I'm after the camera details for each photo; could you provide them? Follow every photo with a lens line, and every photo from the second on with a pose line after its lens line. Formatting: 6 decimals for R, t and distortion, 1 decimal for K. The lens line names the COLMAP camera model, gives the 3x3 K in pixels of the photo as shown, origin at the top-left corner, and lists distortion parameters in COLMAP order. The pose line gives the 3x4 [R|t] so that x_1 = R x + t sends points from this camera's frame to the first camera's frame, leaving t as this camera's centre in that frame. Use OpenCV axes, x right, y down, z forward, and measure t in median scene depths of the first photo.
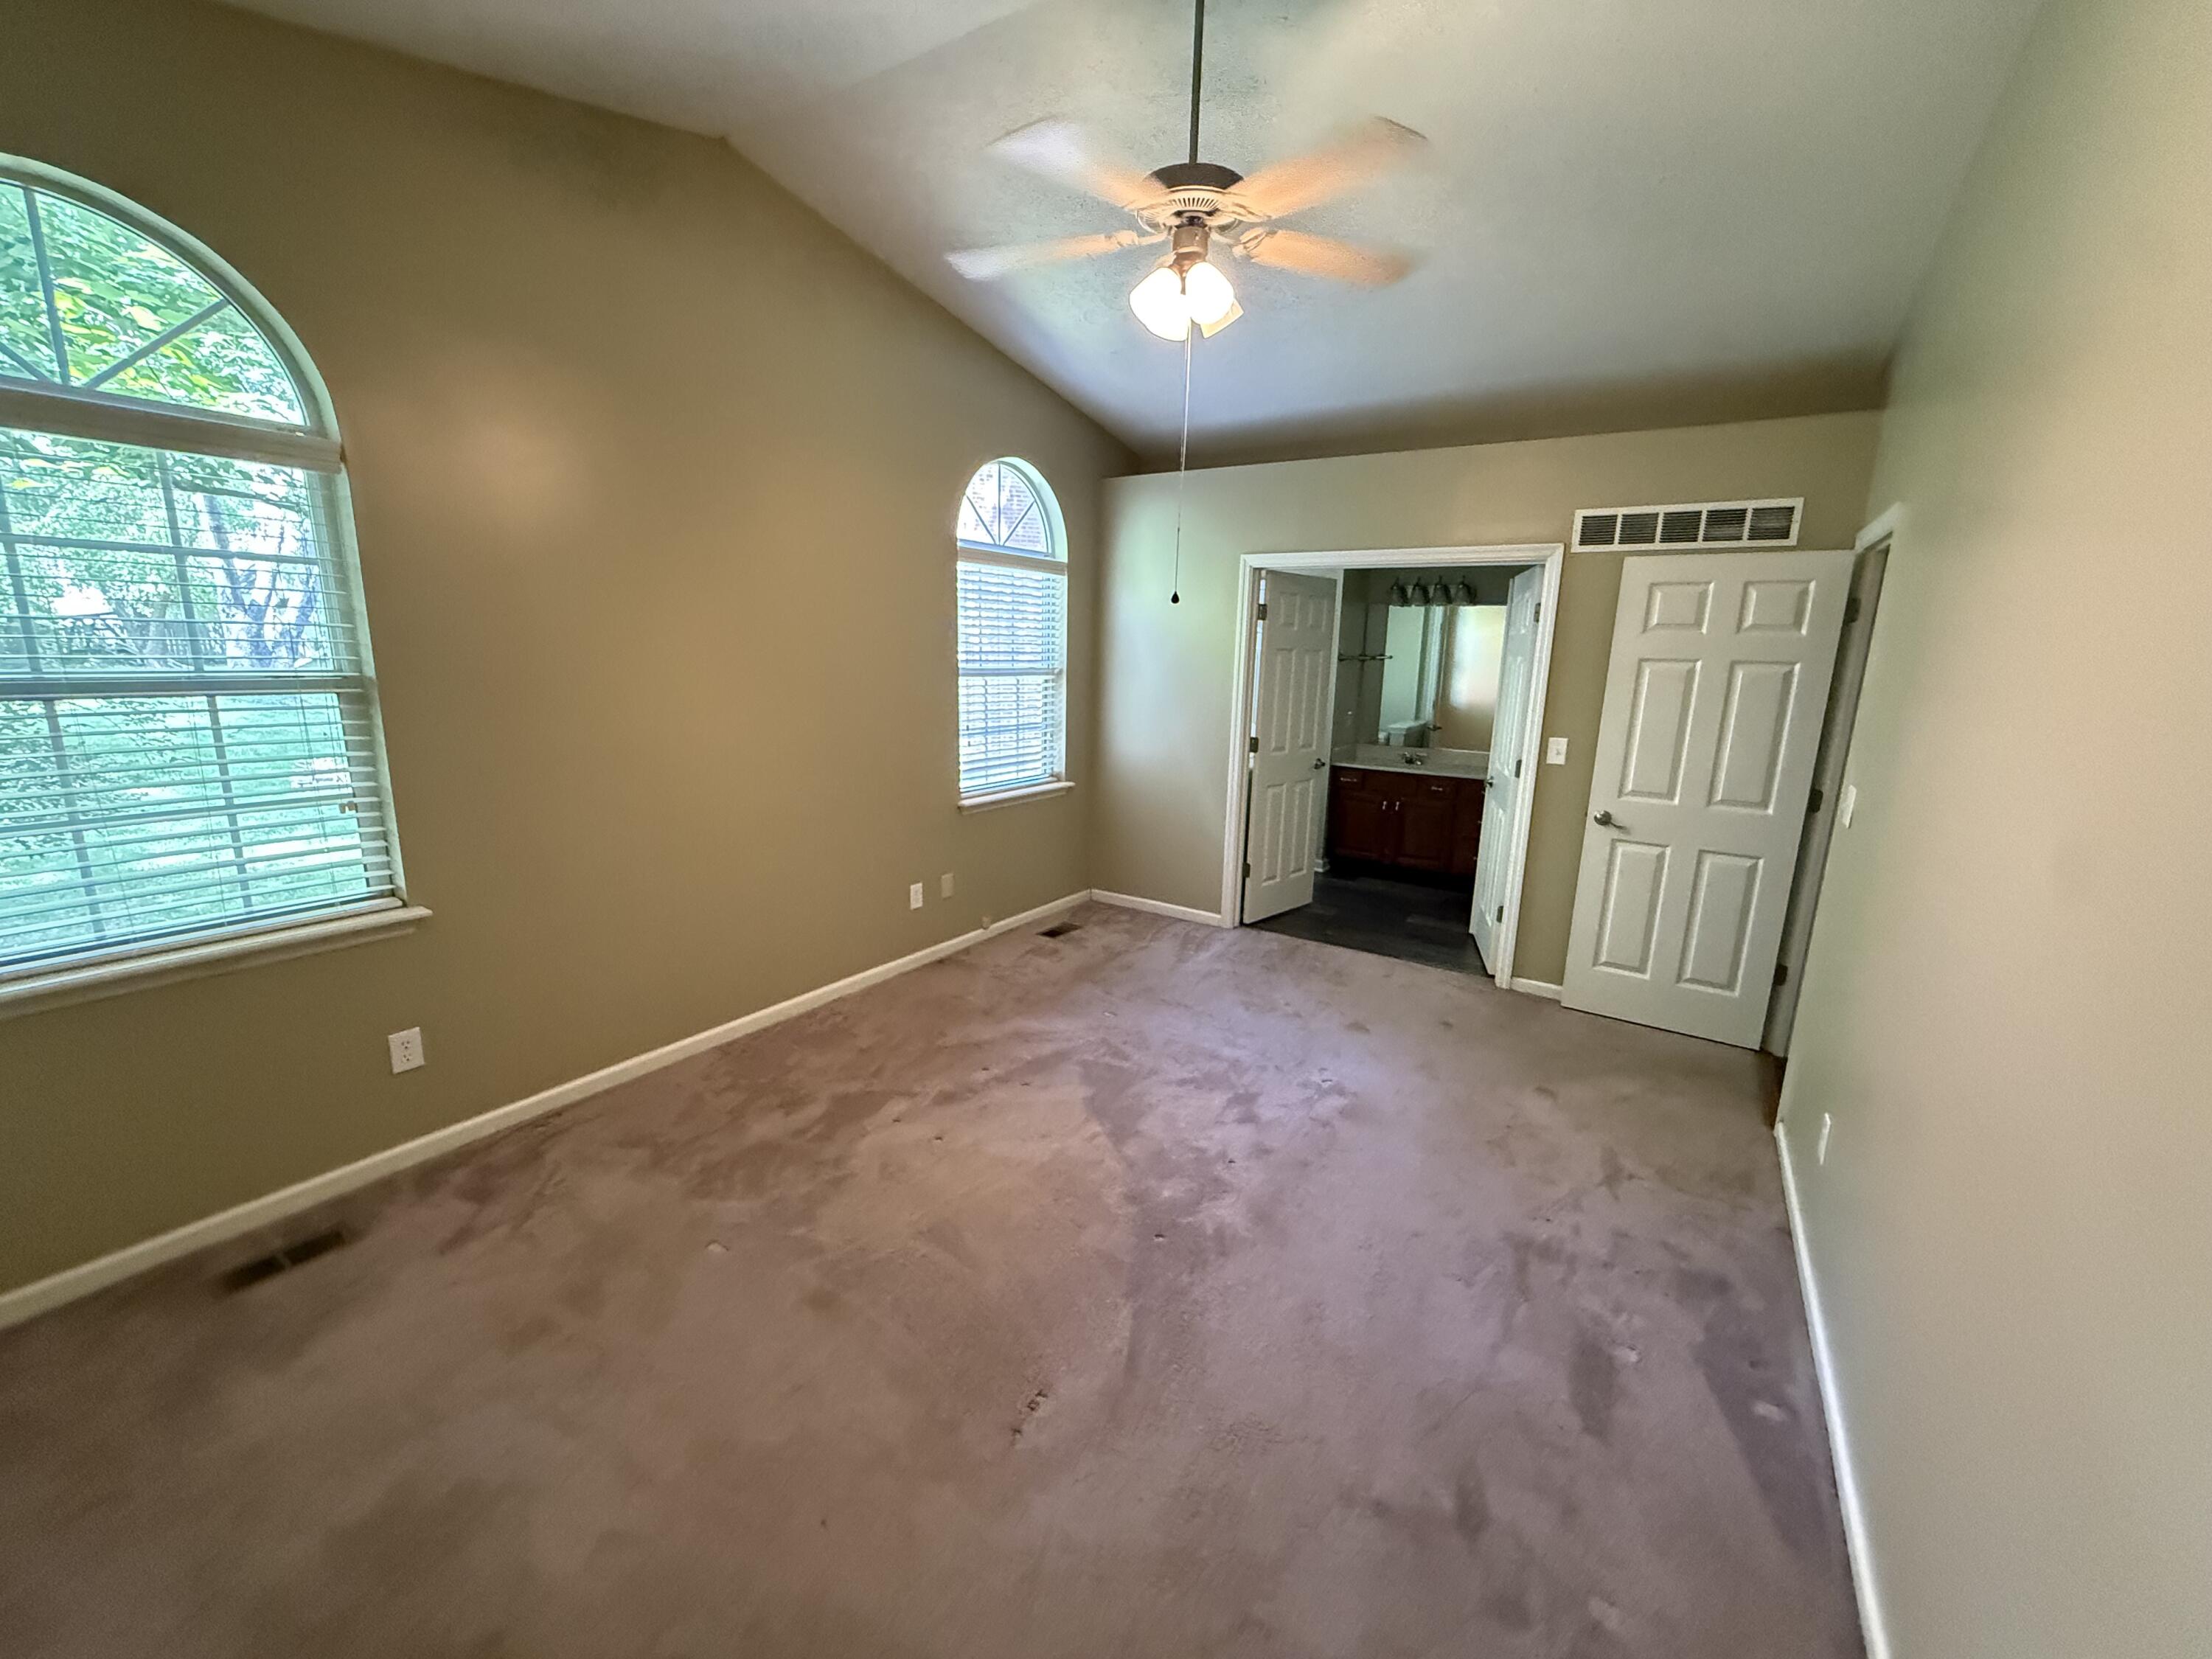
lens RADIAL K [[884.1, 0, 1102.4], [0, 884.1, 838.3], [0, 0, 1]] dist [0.002475, -0.000357]
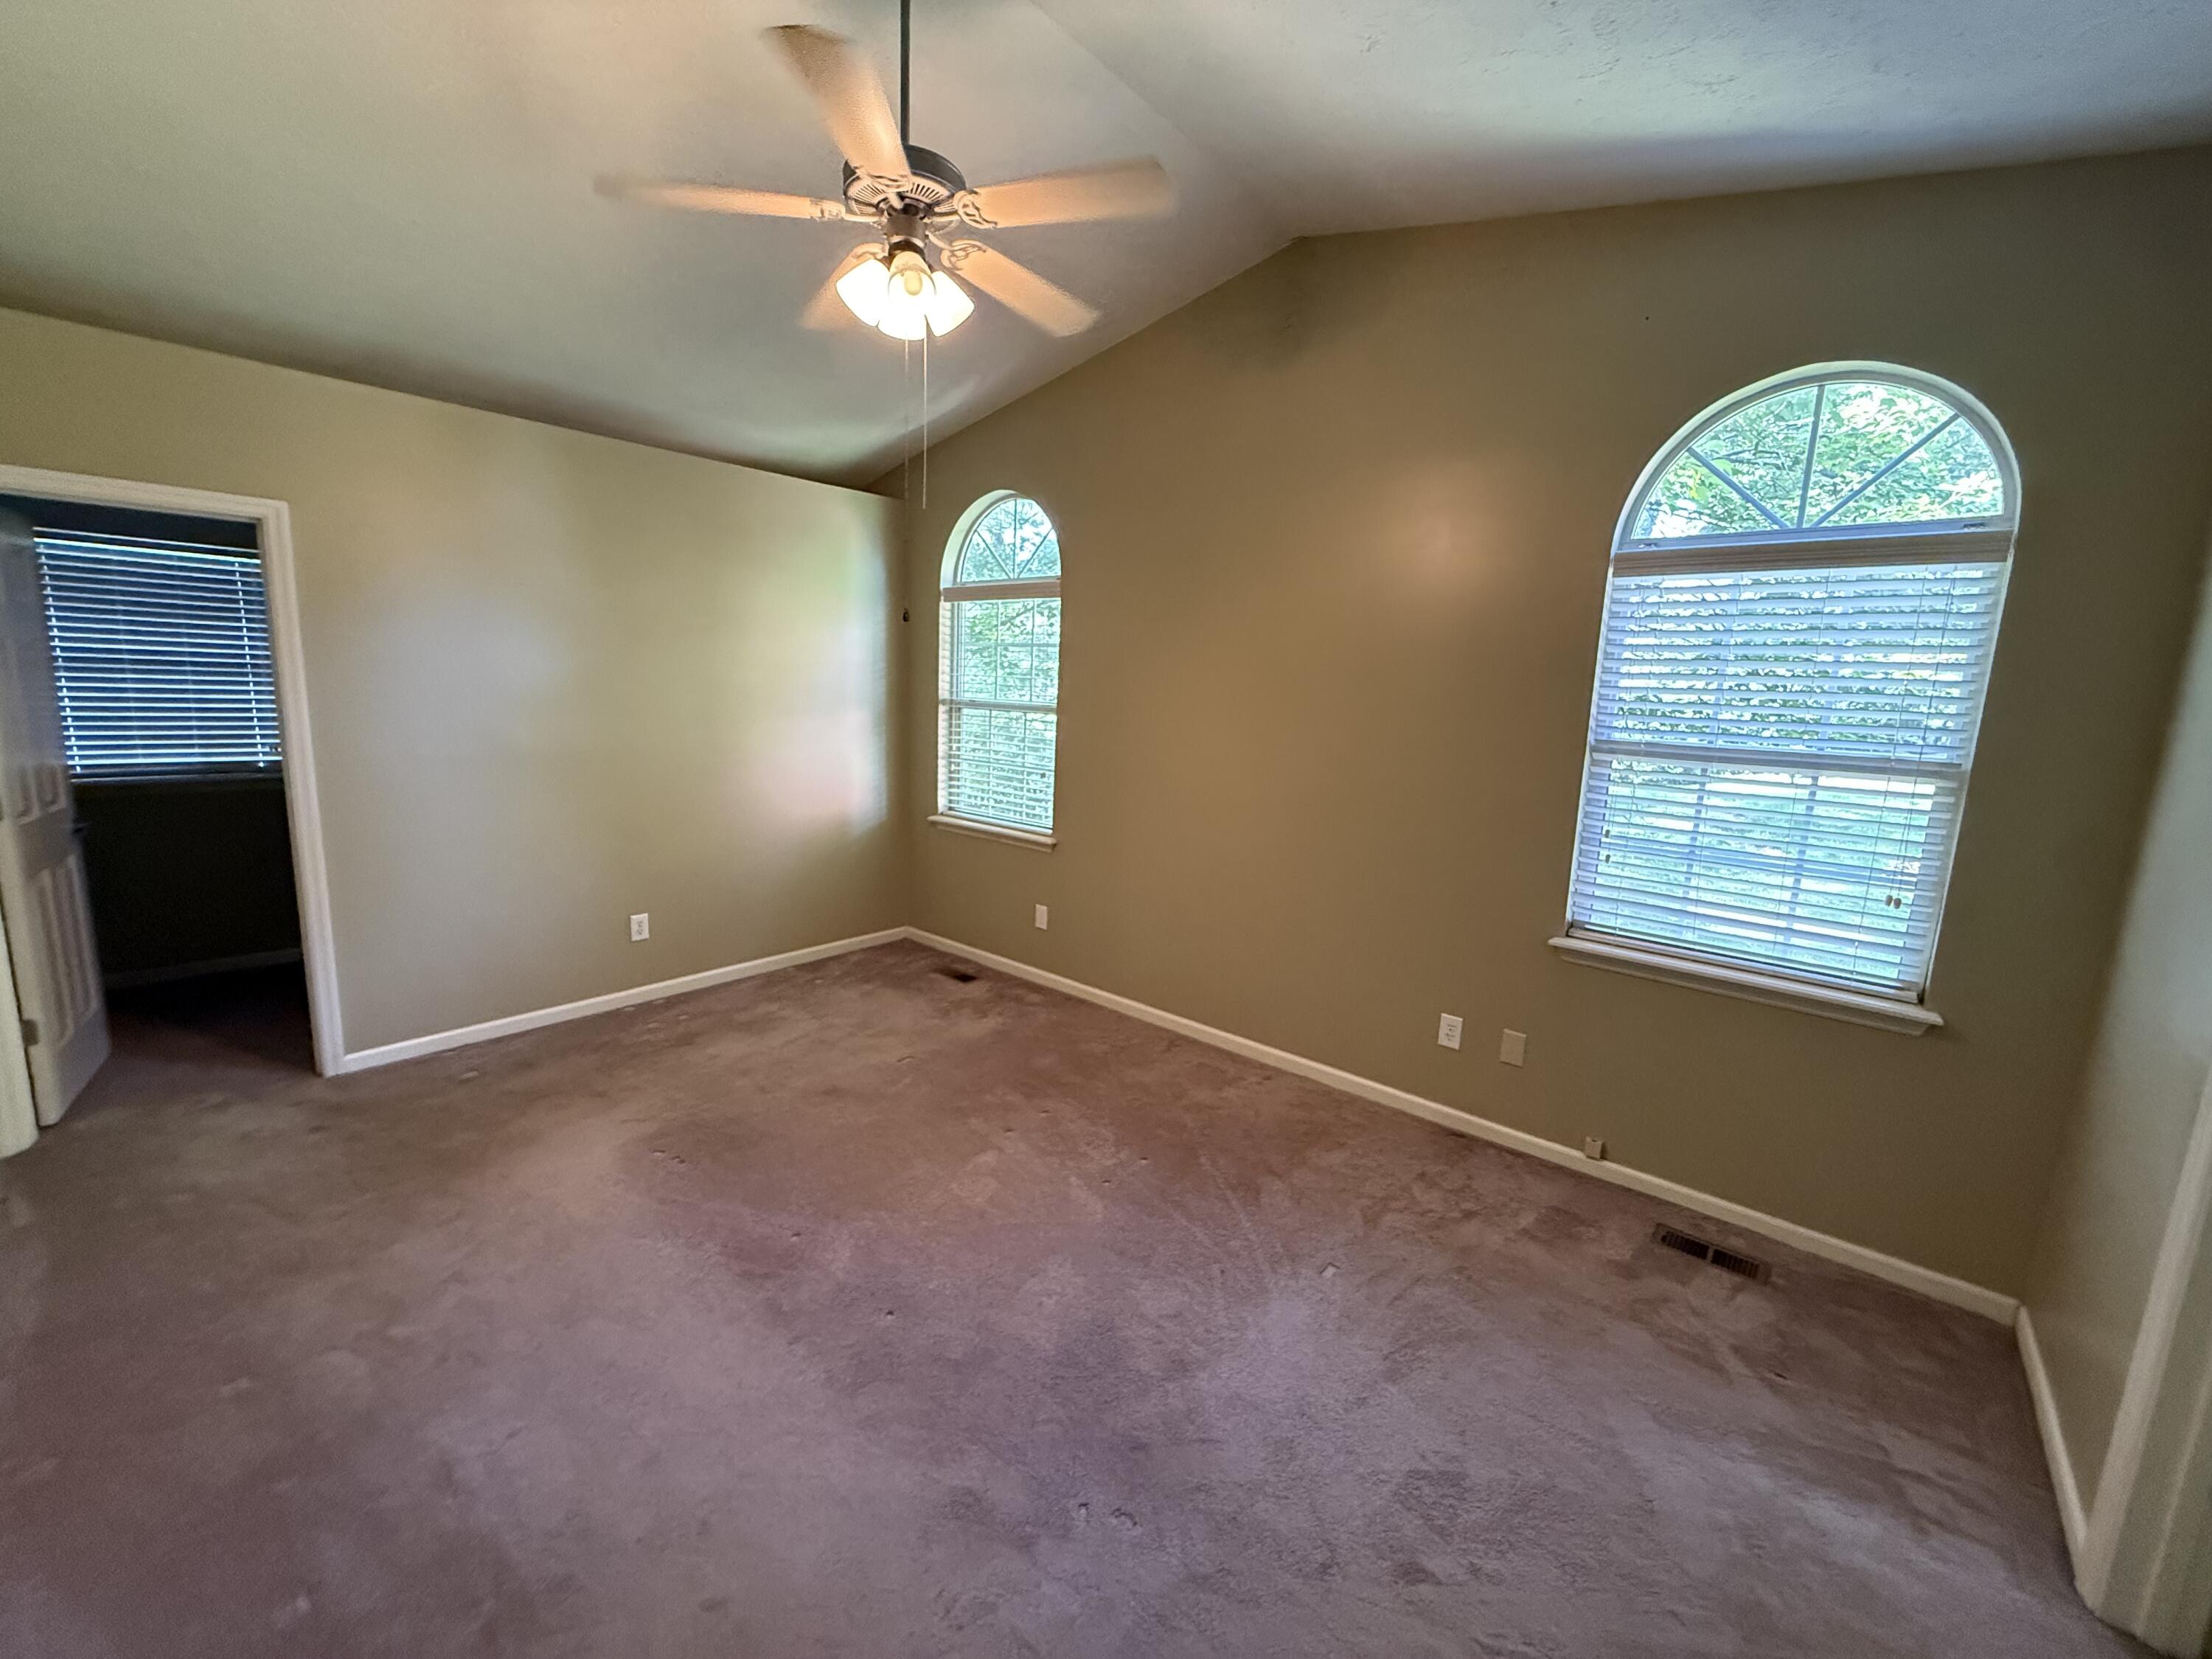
lens RADIAL K [[884.1, 0, 1107.2], [0, 884.1, 834.6], [0, 0, 1]] dist [0.002475, -0.000357]
pose [[-0.120408, 0.133994, -0.983640, 0.536780], [-0.260857, 0.951759, 0.161583, -0.137735], [0.957839, 0.276045, -0.079646, 0.730234]]
